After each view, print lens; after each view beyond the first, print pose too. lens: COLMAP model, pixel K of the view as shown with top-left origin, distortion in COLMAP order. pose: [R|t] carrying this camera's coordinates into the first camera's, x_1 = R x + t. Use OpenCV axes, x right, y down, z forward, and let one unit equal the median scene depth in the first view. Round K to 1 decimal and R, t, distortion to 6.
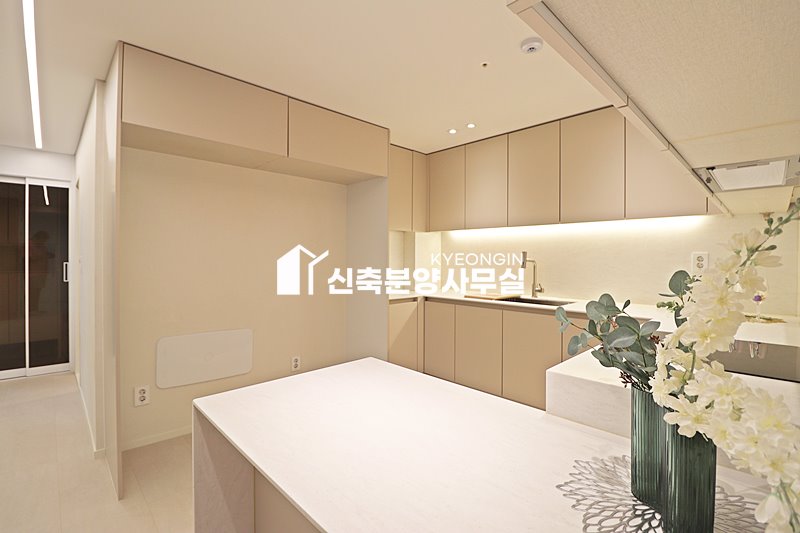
lens RADIAL K [[370.7, 0, 397.8], [0, 370.7, 264.5], [0, 0, 1]] dist [-0.011918, -0.005175]
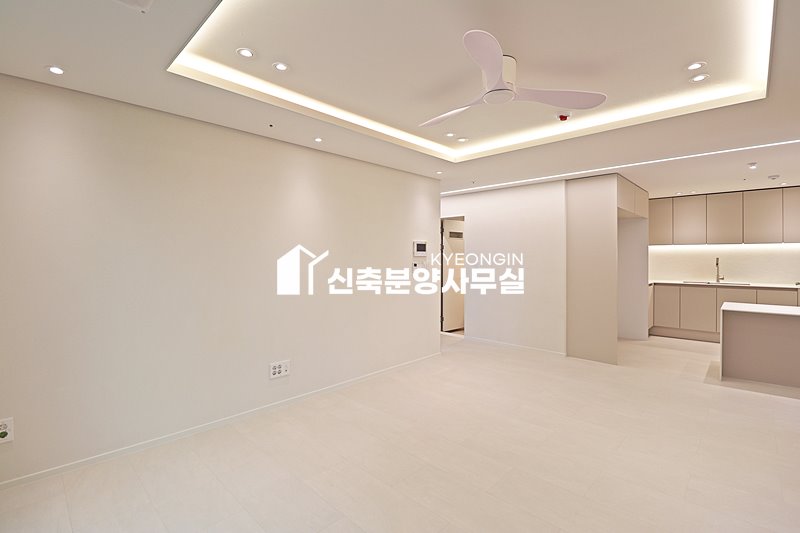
lens RADIAL K [[370.7, 0, 403.8], [0, 370.7, 257.4], [0, 0, 1]] dist [-0.011918, -0.005175]
pose [[0.999195, -0.004964, 0.039804, -1.276915], [0.005157, 0.999975, -0.004755, -0.034273], [-0.039780, 0.004956, 0.999196, -0.767505]]
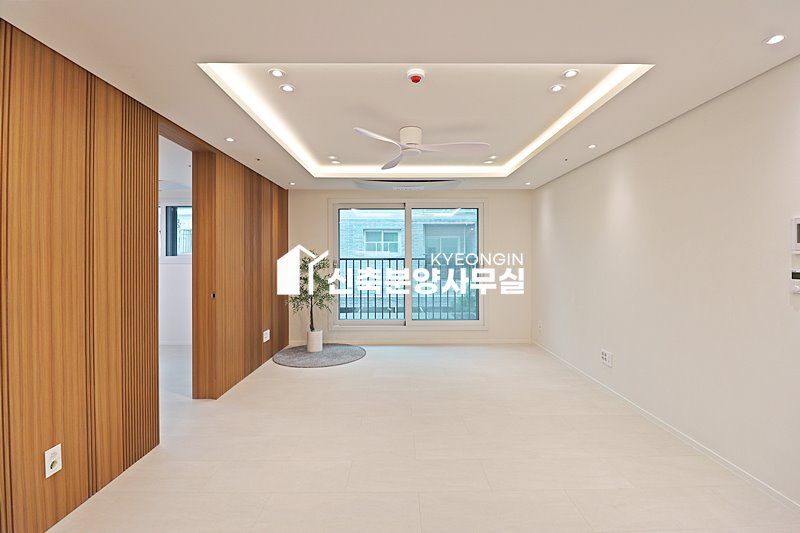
lens RADIAL K [[370.7, 0, 398.8], [0, 370.7, 257.3], [0, 0, 1]] dist [-0.011918, -0.005175]
pose [[-0.695630, -0.003498, -0.718392, -0.341679], [-0.003314, 0.999993, -0.001661, -0.036787], [0.718393, 0.001225, -0.695637, 0.566314]]
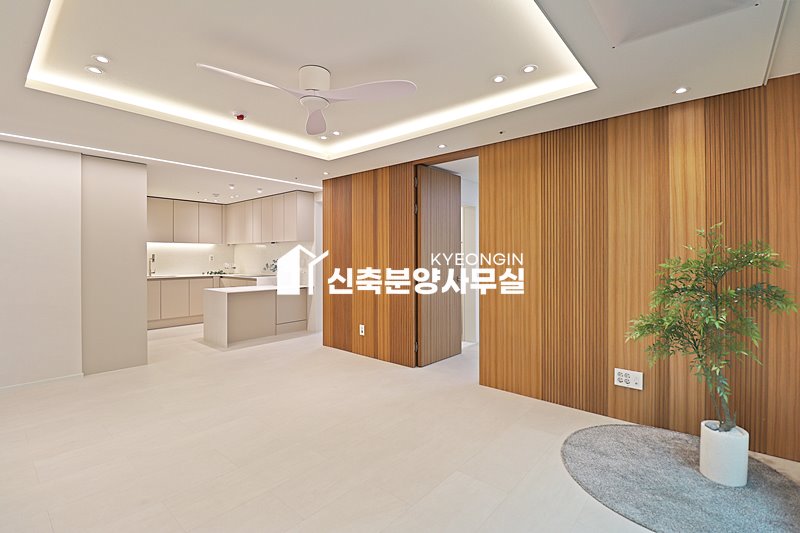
lens RADIAL K [[370.7, 0, 403.2], [0, 370.7, 258.3], [0, 0, 1]] dist [-0.011918, -0.005175]
pose [[-0.097807, -0.007491, 0.995177, -1.832383], [0.004963, 0.999956, 0.008015, -0.020970], [-0.995193, 0.005723, -0.097765, -0.210828]]
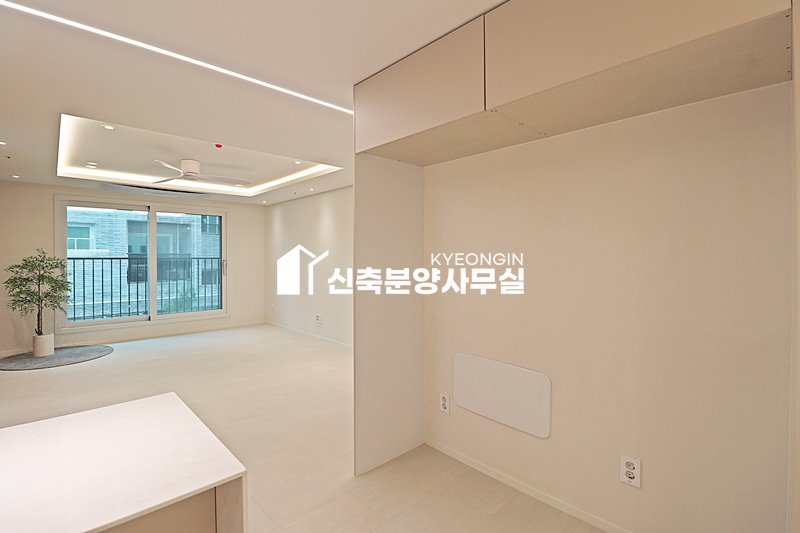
lens RADIAL K [[370.7, 0, 404.4], [0, 370.7, 260.2], [0, 0, 1]] dist [-0.011918, -0.005175]
pose [[-0.003046, 0.003571, -0.999989, 0.244480], [-0.003302, 0.999988, 0.003581, -0.033922], [0.999990, 0.003313, -0.003034, 0.668148]]
